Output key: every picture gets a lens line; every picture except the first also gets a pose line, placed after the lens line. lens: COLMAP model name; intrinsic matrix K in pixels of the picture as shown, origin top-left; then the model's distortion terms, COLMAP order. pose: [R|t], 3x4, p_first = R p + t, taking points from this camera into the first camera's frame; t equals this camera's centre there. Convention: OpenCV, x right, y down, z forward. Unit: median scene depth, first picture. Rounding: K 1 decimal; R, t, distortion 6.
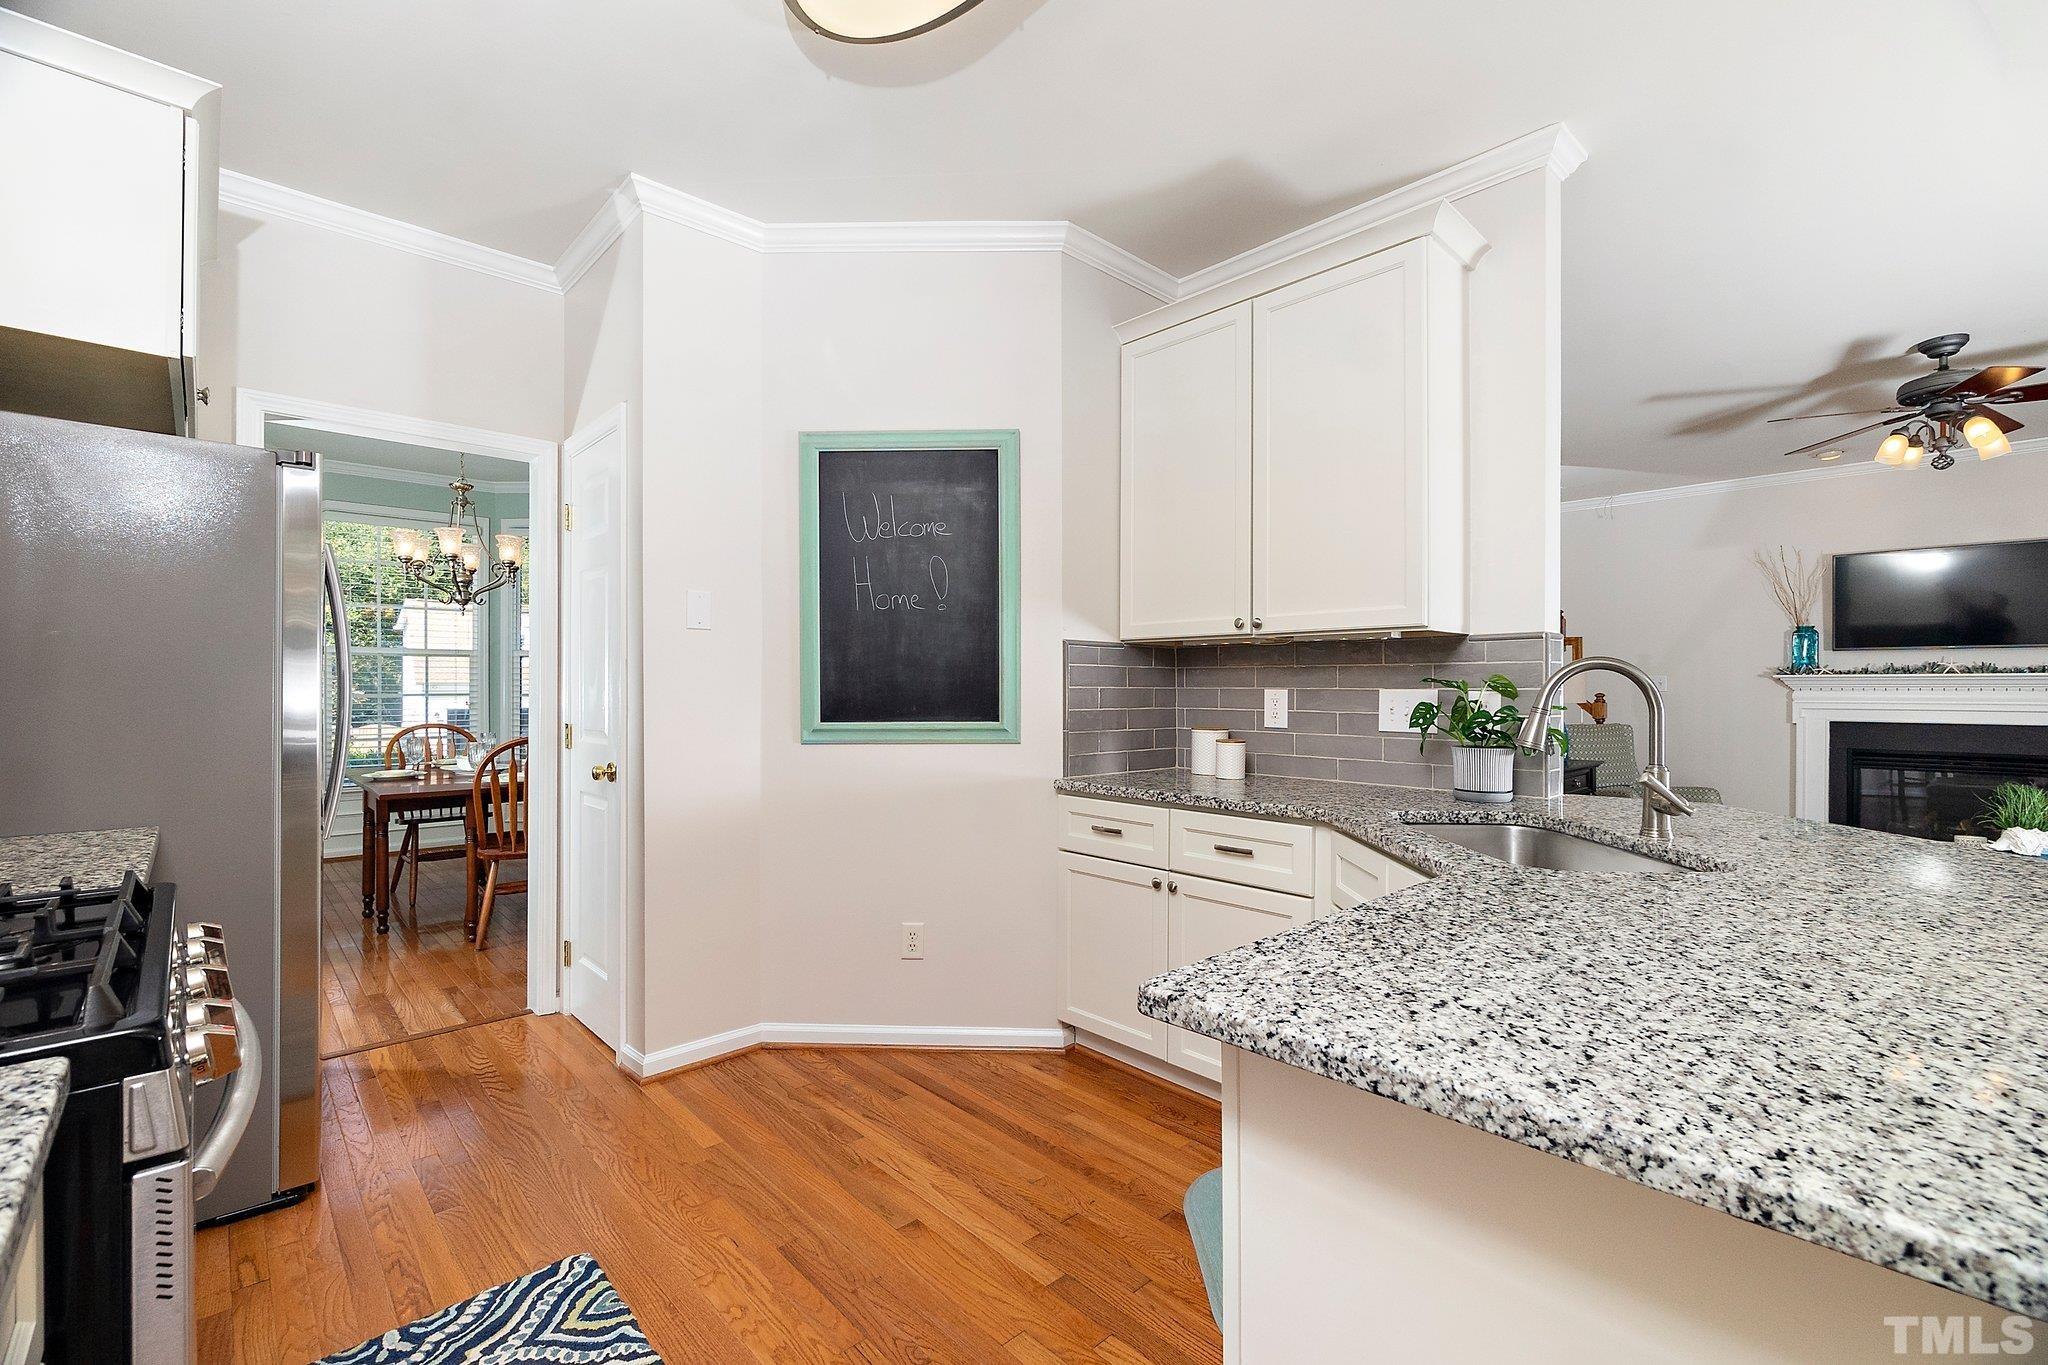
lens RADIAL K [[880.3, 0, 1040.9], [0, 880.3, 690.6], [0, 0, 1]] dist [-0.004870, 0.000308]
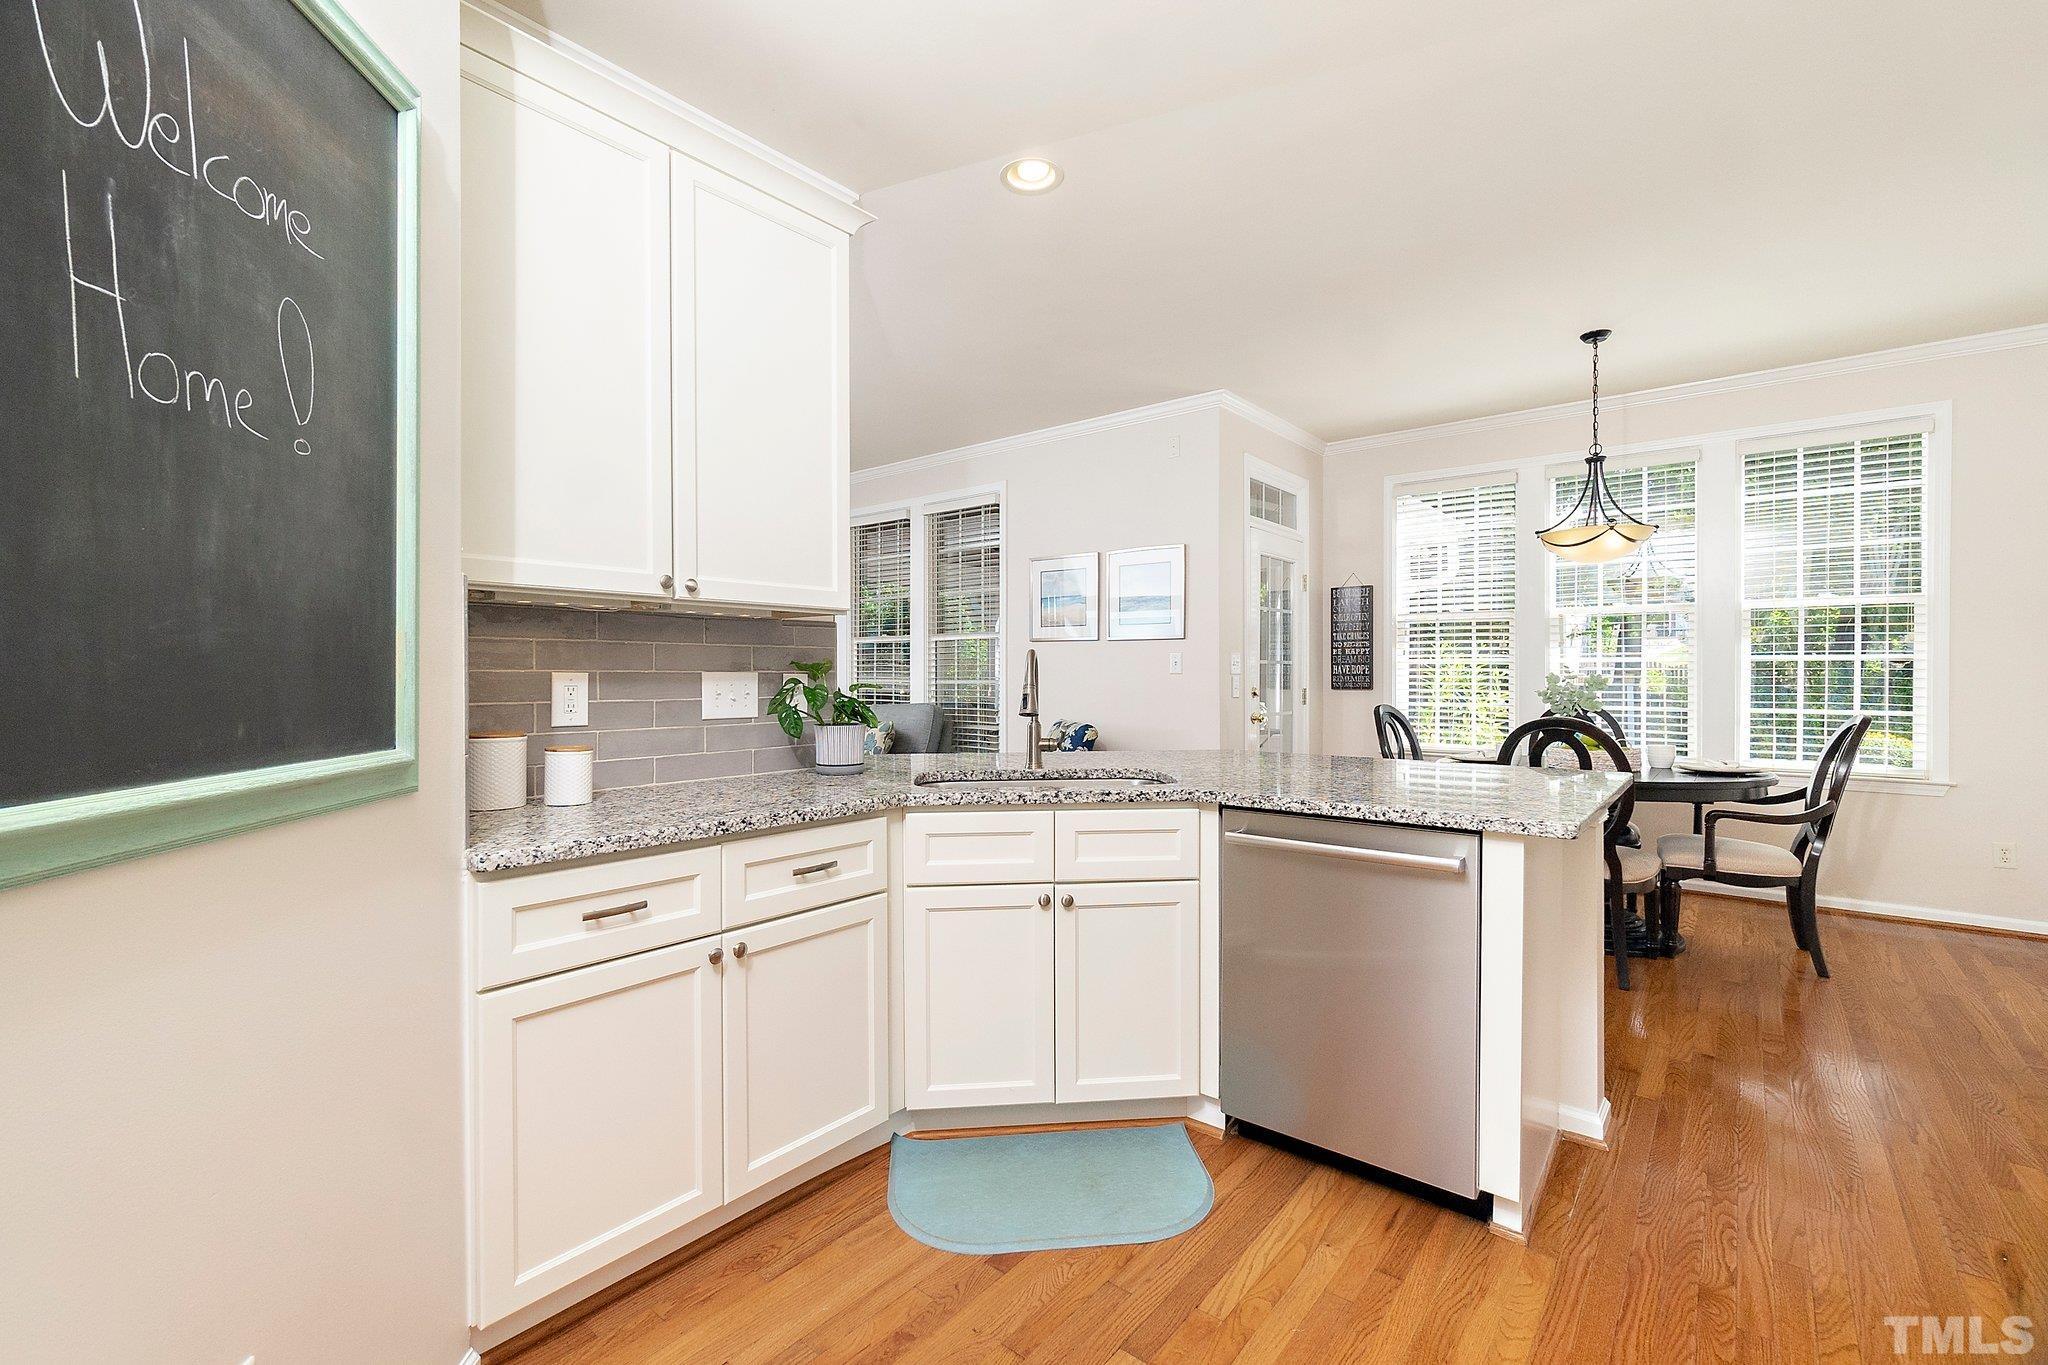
lens RADIAL K [[880.3, 0, 1028.0], [0, 880.3, 682.3], [0, 0, 1]] dist [-0.004870, 0.000308]
pose [[-0.120847, -0.012285, 0.992595, -0.509100], [0.001505, 0.999920, 0.012559, -0.001942], [-0.992670, 0.003011, -0.120818, 0.747481]]
